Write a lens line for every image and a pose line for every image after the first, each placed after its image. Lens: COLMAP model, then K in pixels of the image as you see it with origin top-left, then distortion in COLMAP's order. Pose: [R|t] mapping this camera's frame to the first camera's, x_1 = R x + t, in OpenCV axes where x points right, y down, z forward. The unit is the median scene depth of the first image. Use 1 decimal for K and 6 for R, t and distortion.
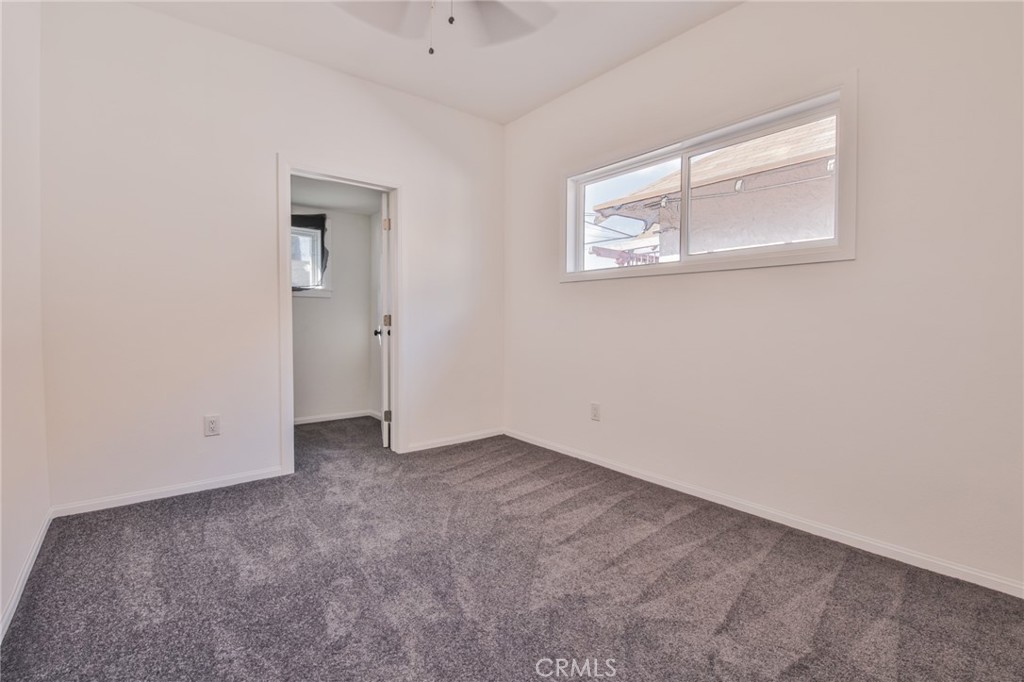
lens RADIAL K [[466.0, 0, 514.2], [0, 466.0, 335.0], [0, 0, 1]] dist [0.001468, -0.010843]
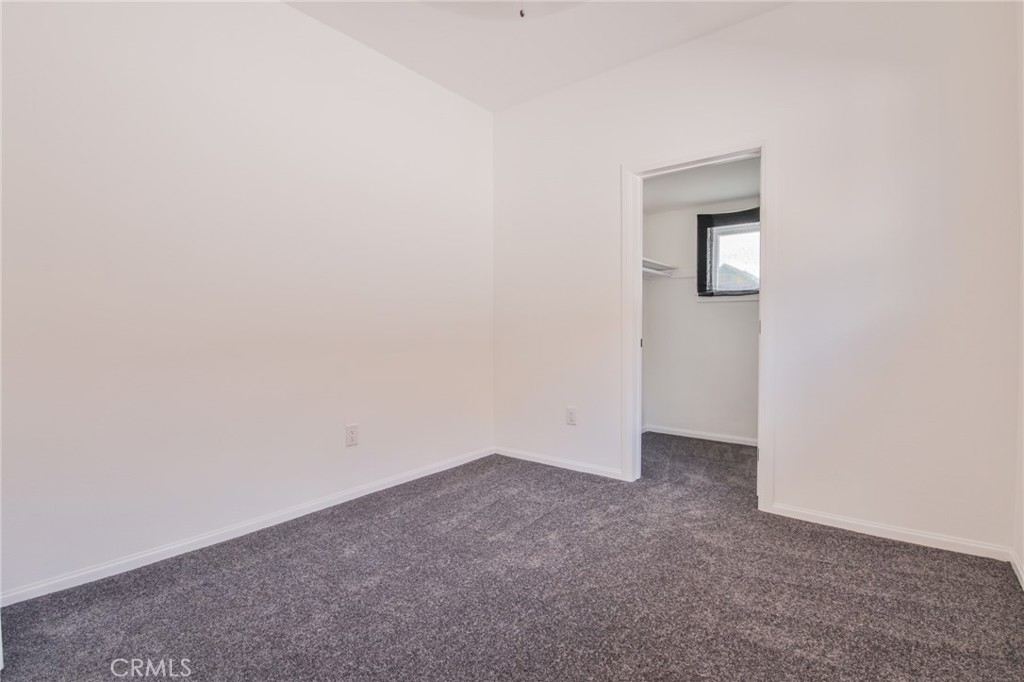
lens RADIAL K [[466.0, 0, 514.2], [0, 466.0, 335.0], [0, 0, 1]] dist [0.001468, -0.010843]
pose [[0.222742, 0.006374, -0.974857, 0.424034], [-0.030481, 0.999535, -0.000429, -0.005606], [0.974401, 0.029810, 0.222833, 0.525902]]
